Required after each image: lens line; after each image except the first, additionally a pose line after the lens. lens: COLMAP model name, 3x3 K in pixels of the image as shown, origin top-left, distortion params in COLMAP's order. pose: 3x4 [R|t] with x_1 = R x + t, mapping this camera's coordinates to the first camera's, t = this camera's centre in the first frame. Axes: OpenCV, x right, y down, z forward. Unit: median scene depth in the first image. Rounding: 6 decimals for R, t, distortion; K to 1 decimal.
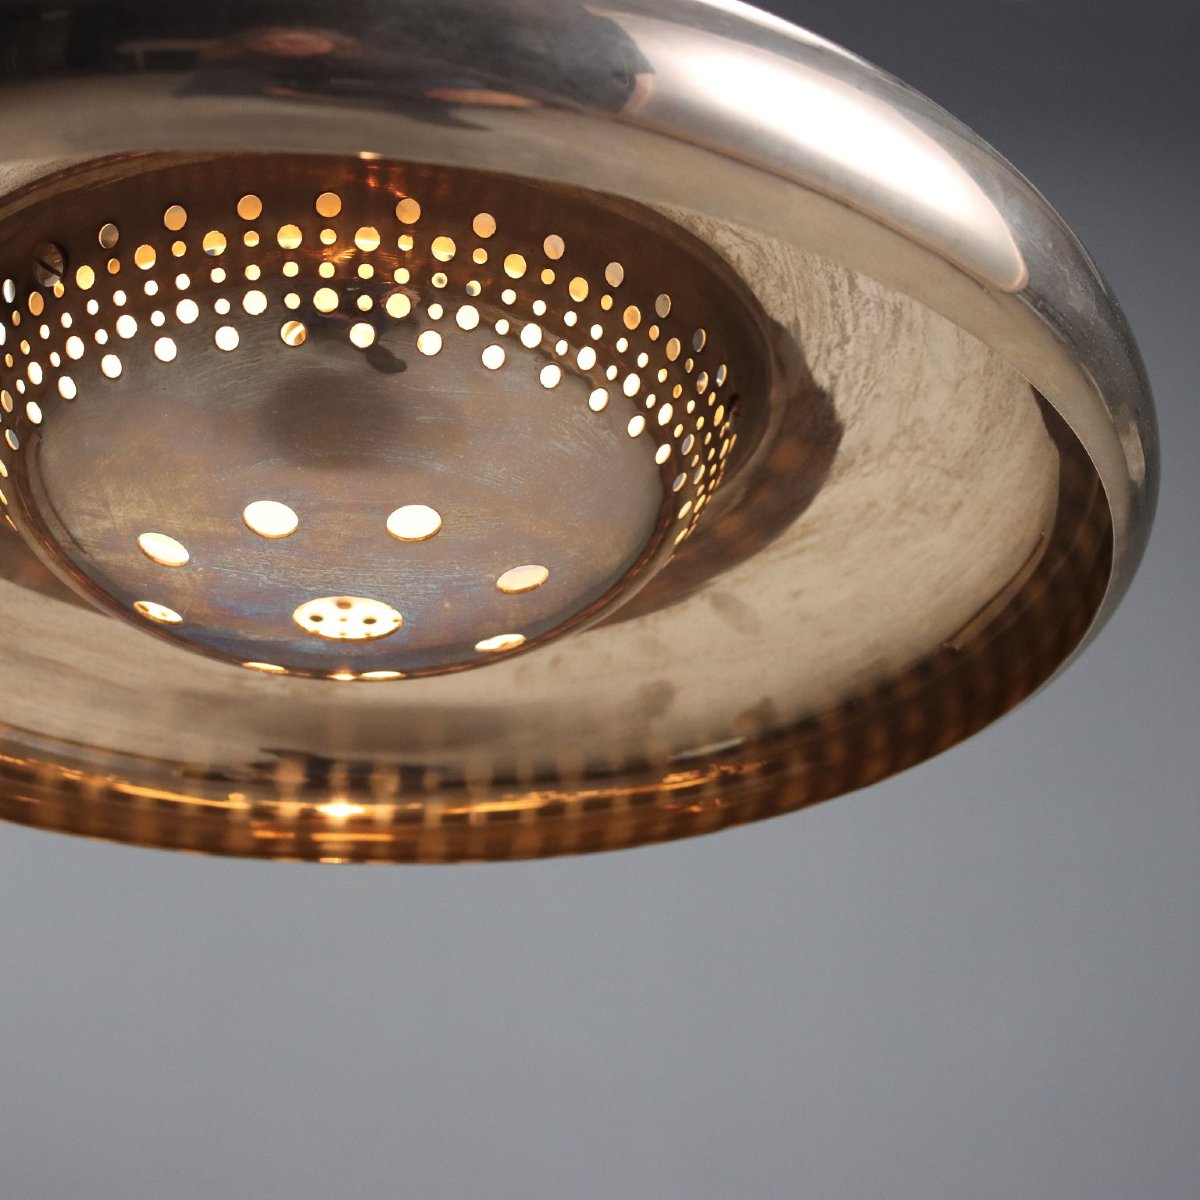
lens RADIAL K [[2273.4, 0, 600.0], [0, 2273.4, 600.0], [0, 0, 1]] dist [-0.026944, 0.030390]
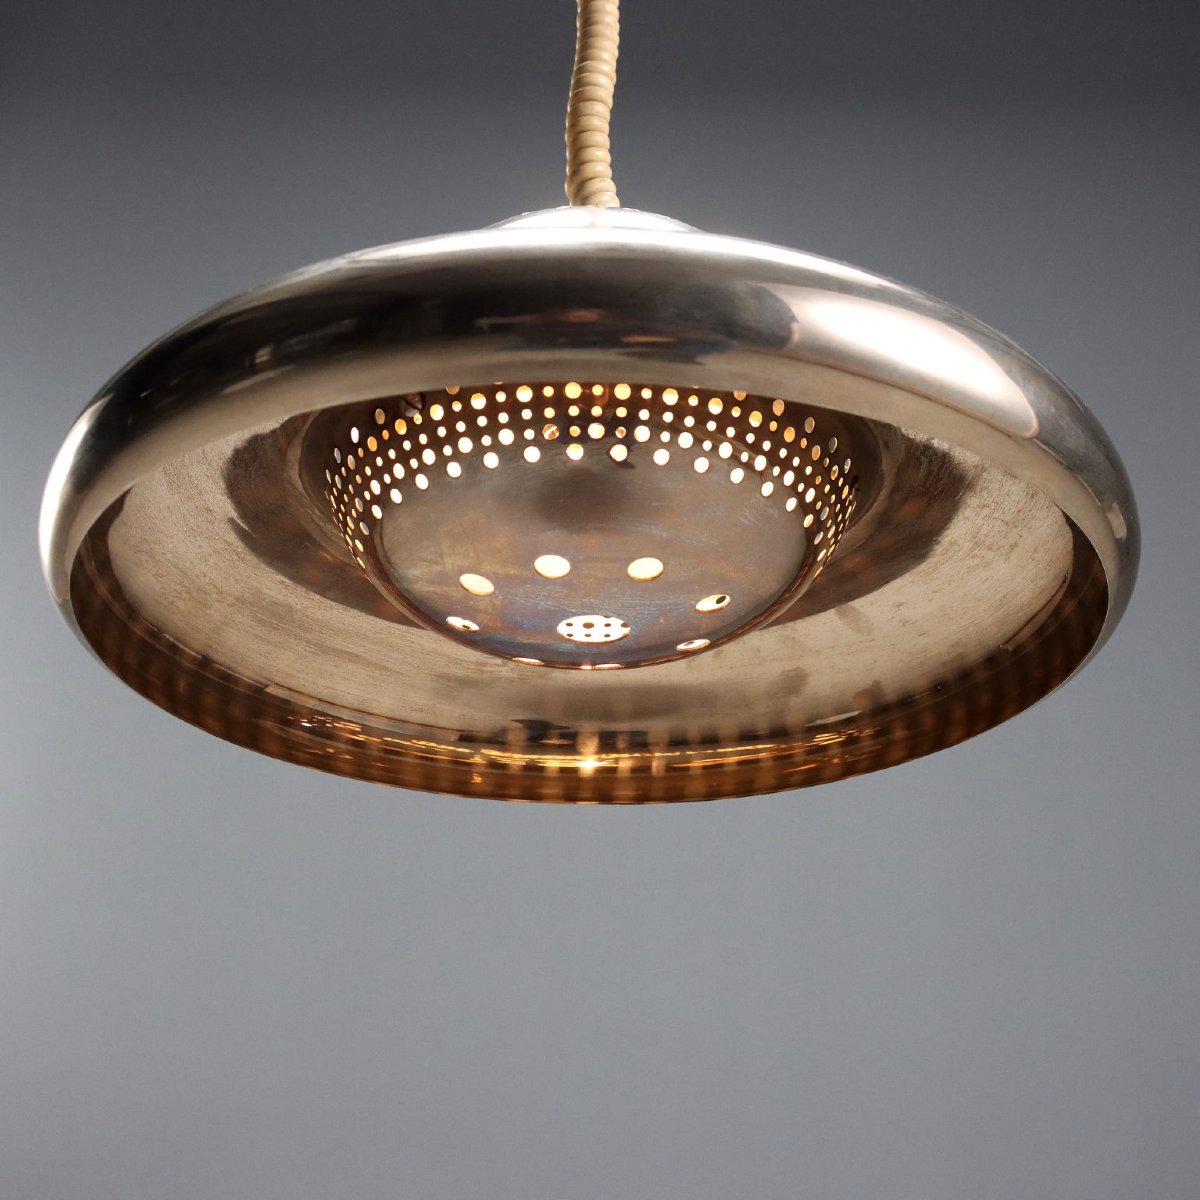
lens RADIAL K [[2273.4, 0, 600.0], [0, 2273.4, 600.0], [0, 0, 1]] dist [-0.026944, 0.030390]
pose [[0.998905, 0.001529, -0.046760, -0.038100], [-0.000971, 0.999928, 0.011946, -0.029092], [0.046775, -0.011888, 0.998835, -0.486889]]
